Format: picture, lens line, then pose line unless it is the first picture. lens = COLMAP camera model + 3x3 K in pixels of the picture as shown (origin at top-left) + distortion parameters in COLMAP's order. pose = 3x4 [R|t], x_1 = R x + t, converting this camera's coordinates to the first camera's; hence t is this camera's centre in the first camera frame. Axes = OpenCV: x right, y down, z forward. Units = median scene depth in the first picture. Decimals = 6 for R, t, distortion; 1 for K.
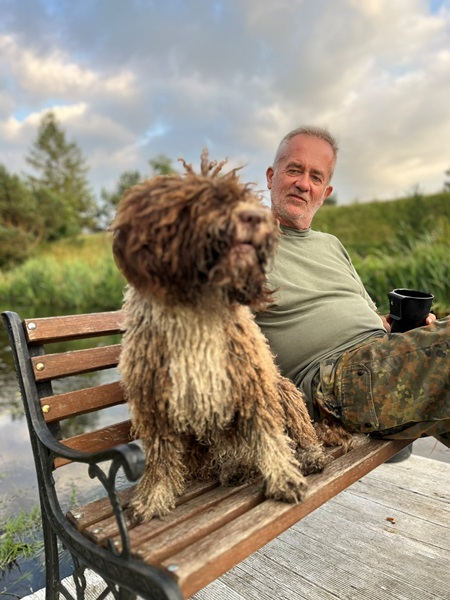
lens RADIAL K [[451.9, 0, 225.2], [0, 451.9, 300.9], [0, 0, 1]] dist [0.012120, 0.002706]
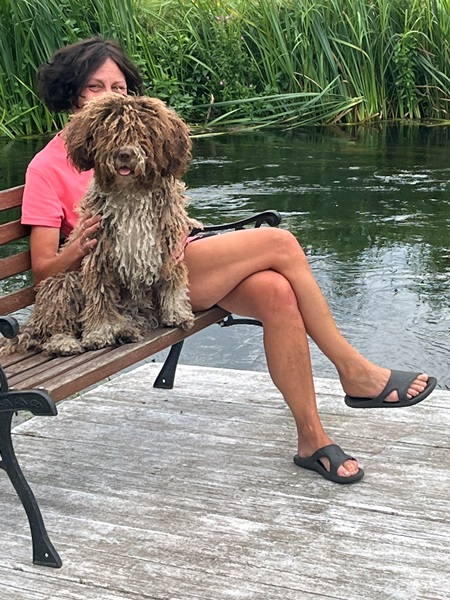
lens RADIAL K [[1519.2, 0, 225.0], [0, 1519.2, 300.0], [0, 0, 1]] dist [-0.010307, 0.000000]
pose [[0.950707, -0.058633, 0.304495, -0.582734], [0.009314, 0.986917, 0.160958, -0.291855], [-0.309949, -0.150188, 0.938816, -2.170065]]
